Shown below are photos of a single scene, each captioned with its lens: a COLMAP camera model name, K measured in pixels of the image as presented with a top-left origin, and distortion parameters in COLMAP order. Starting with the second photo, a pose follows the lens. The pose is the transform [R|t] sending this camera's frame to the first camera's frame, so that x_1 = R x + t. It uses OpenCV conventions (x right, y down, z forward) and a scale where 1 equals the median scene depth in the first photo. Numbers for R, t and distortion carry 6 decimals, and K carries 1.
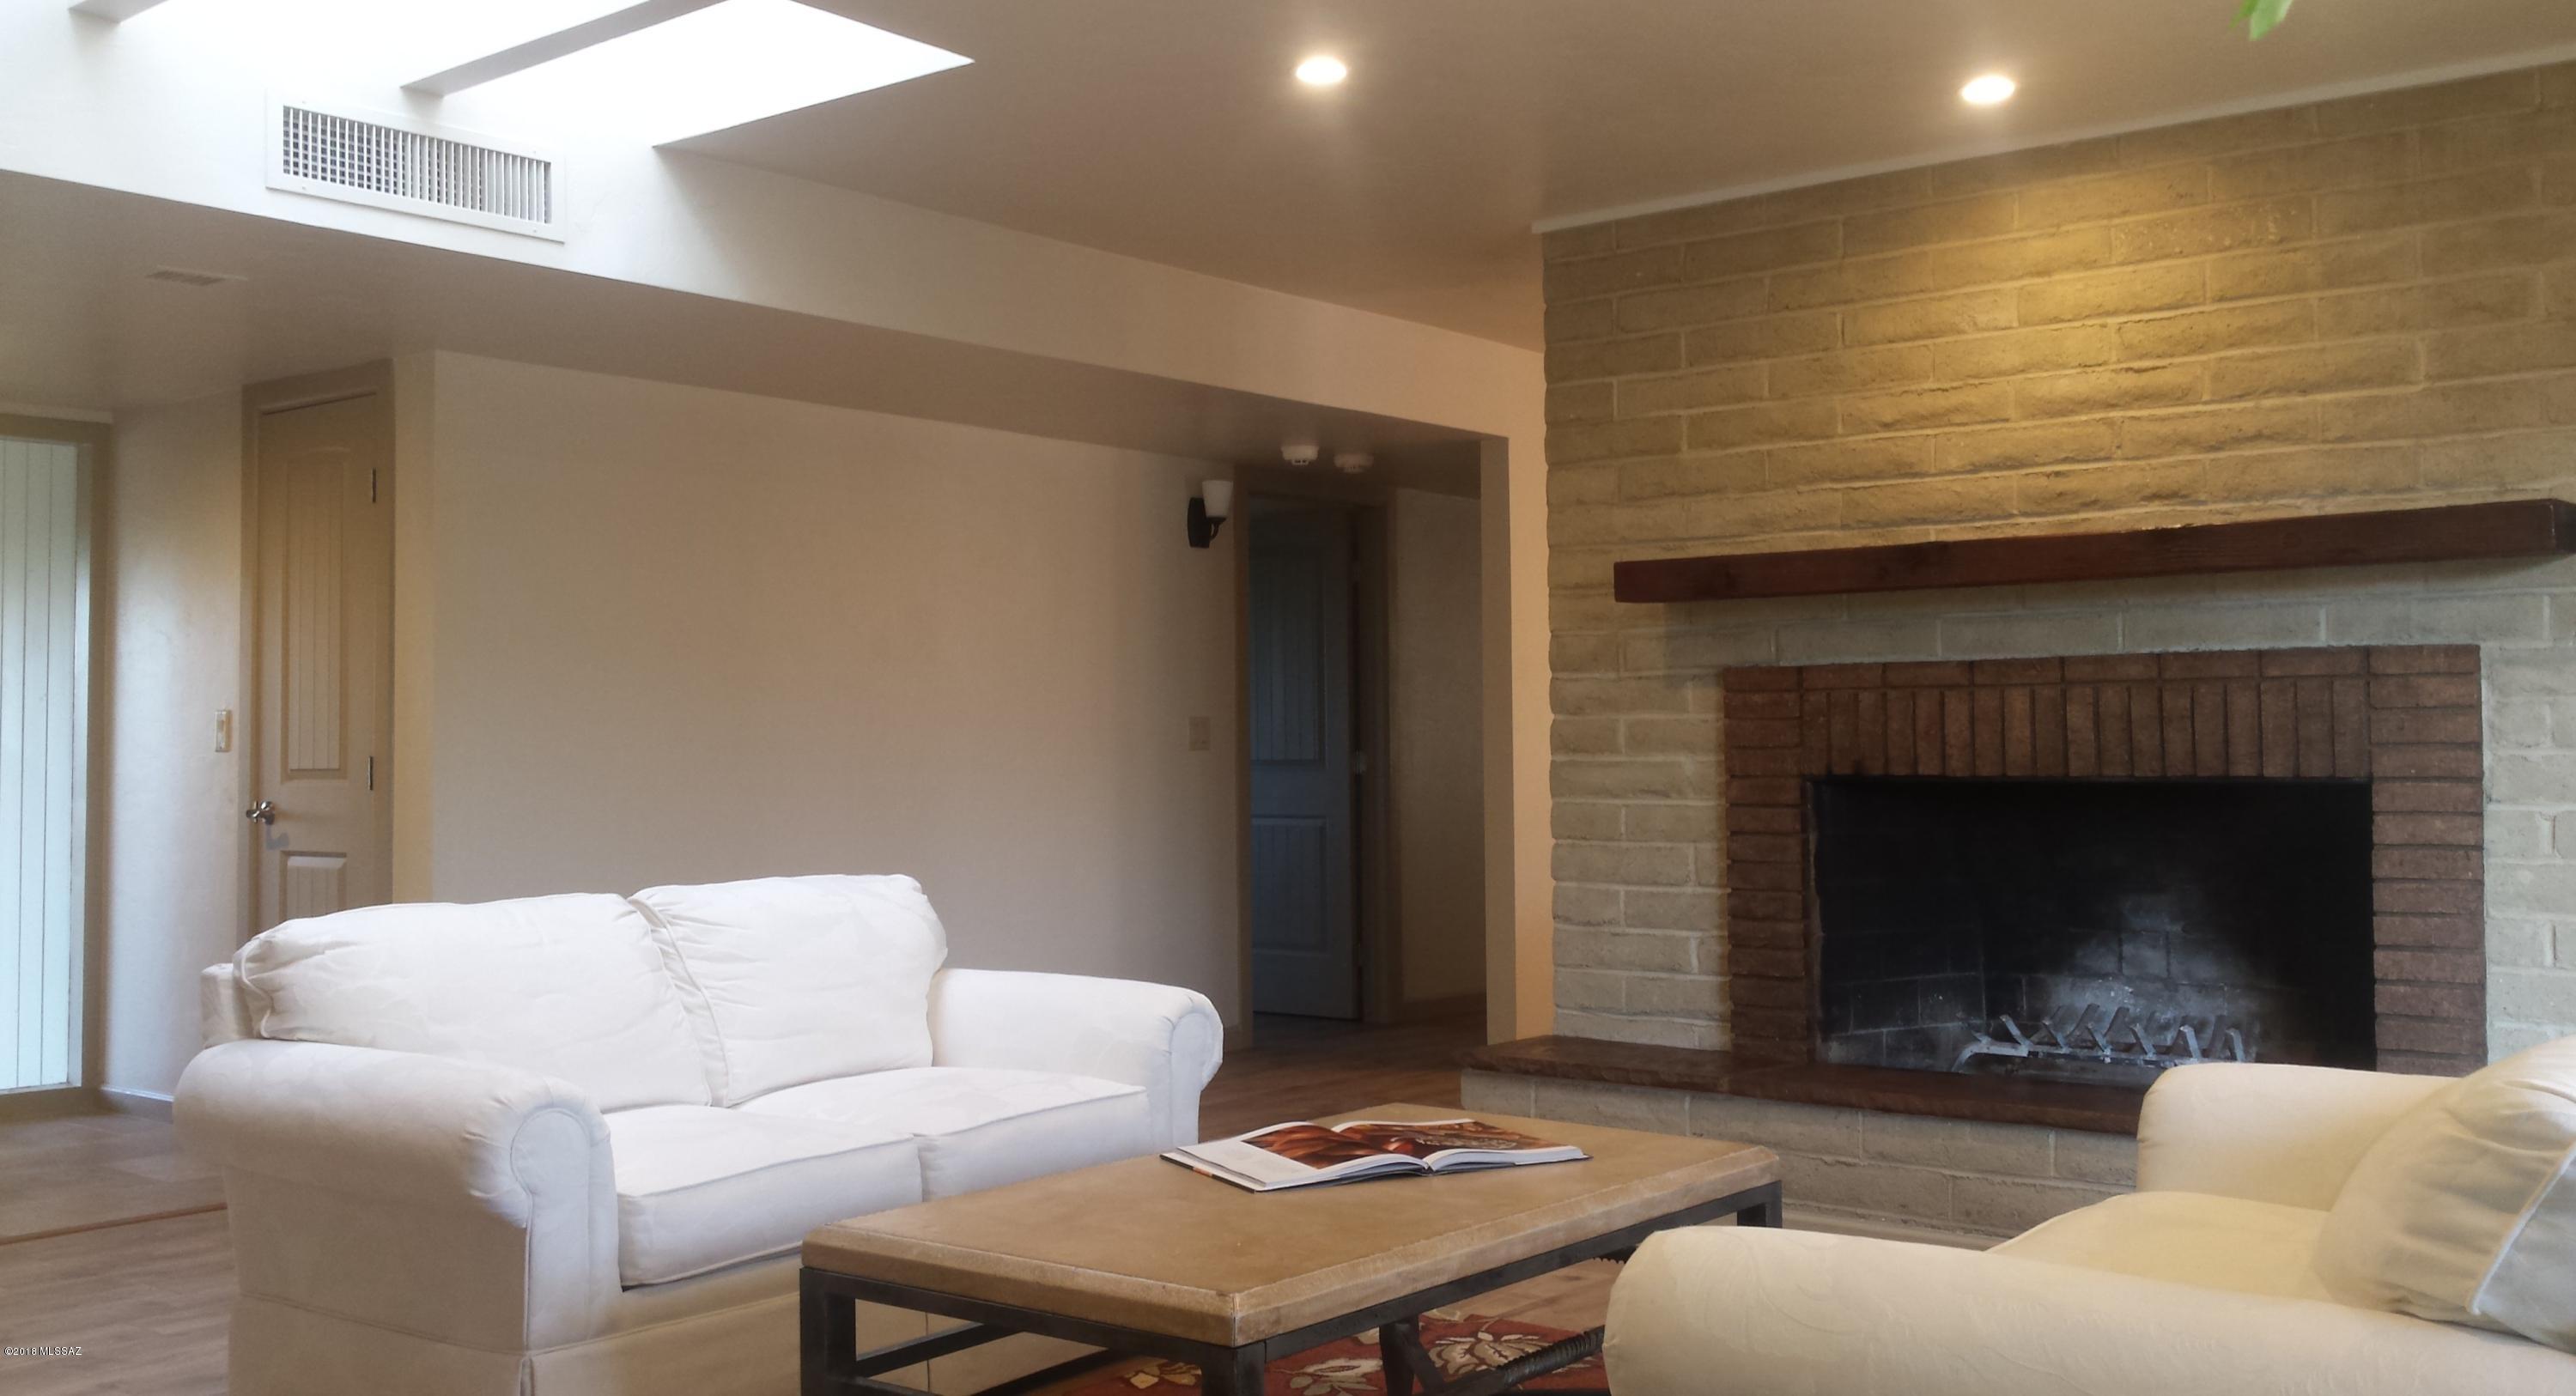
lens RADIAL K [[2334.4, 0, 1282.4], [0, 2334.4, 658.7], [0, 0, 1]] dist [0.174521, -0.383478]
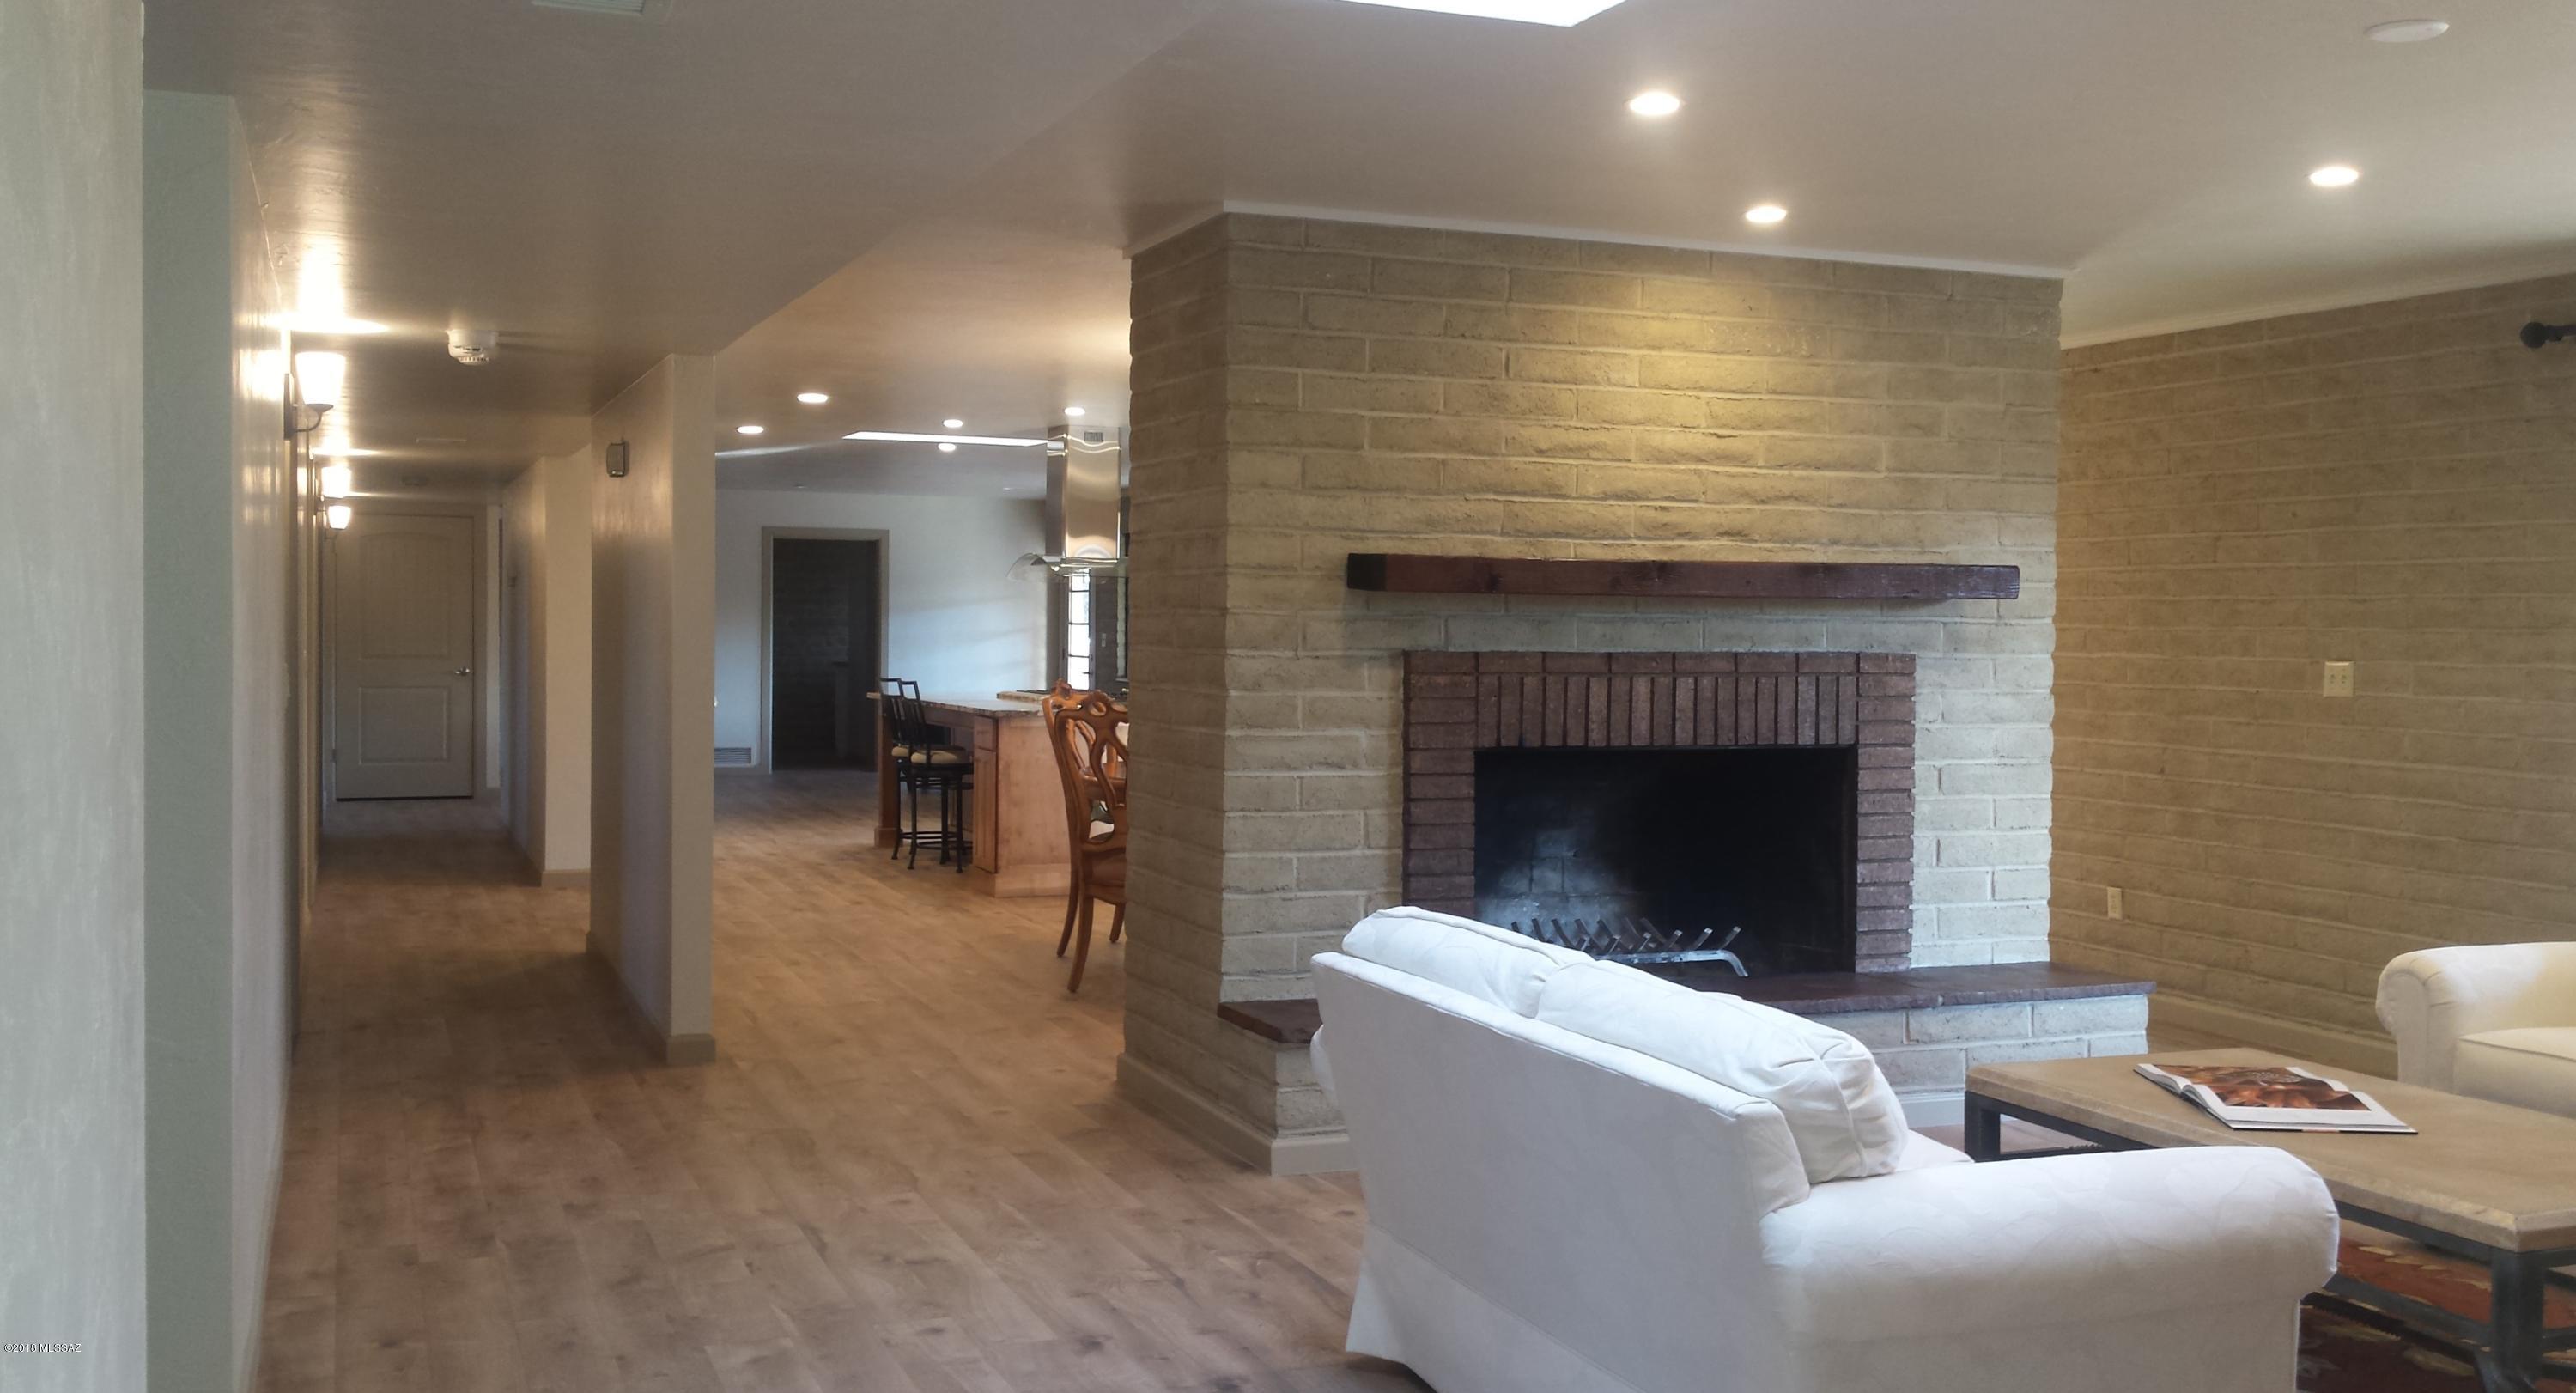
lens RADIAL K [[2334.8, 0, 1282.4], [0, 2334.8, 657.2], [0, 0, 1]] dist [0.174521, -0.383478]
pose [[0.489067, -0.000023, 0.872246, -0.853991], [-0.048681, 0.998441, 0.027322, -0.021998], [-0.870887, -0.055824, 0.488303, 0.542973]]
